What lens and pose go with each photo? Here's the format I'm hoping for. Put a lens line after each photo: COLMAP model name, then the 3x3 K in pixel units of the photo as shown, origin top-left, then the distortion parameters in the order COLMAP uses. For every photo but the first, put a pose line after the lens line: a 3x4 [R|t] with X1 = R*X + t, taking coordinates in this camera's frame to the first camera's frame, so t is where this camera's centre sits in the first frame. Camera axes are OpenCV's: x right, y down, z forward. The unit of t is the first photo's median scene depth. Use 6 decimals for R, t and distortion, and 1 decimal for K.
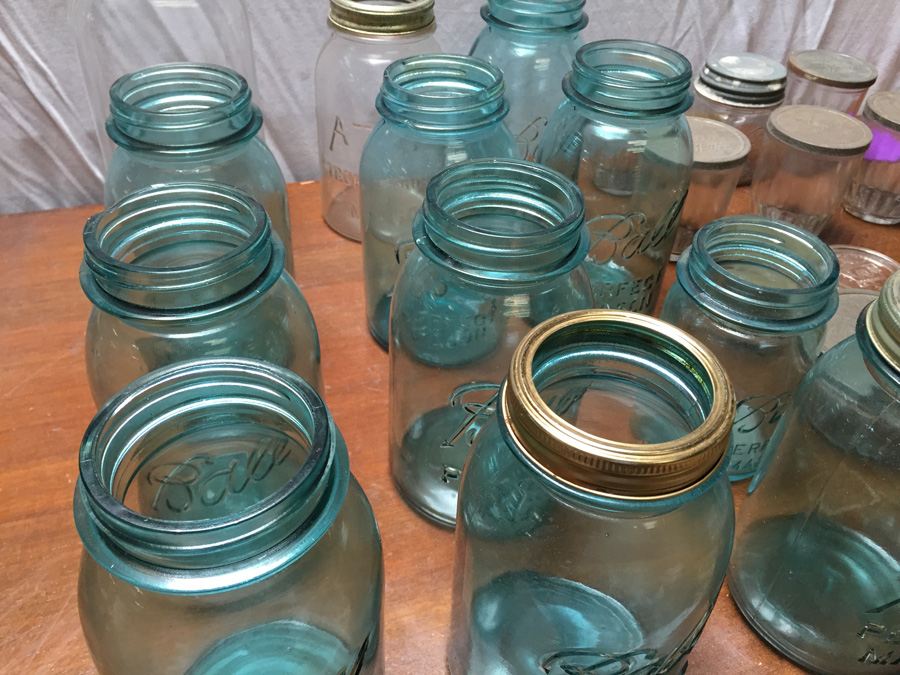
lens RADIAL K [[782.6, 0, 450.0], [0, 782.6, 337.5], [0, 0, 1]] dist [0.098029, -0.173457]
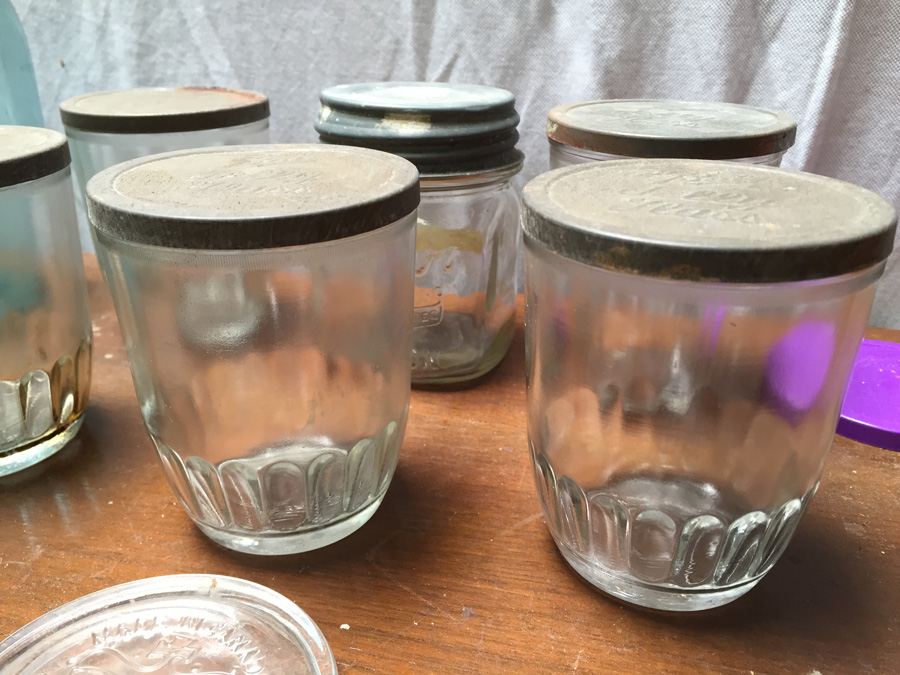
lens RADIAL K [[782.6, 0, 450.0], [0, 782.6, 337.5], [0, 0, 1]] dist [0.098029, -0.173457]
pose [[0.835977, 0.181800, -0.517776, 0.581269], [-0.330213, 0.920242, -0.210034, -0.136361], [0.438295, 0.346560, 0.829333, 0.669935]]
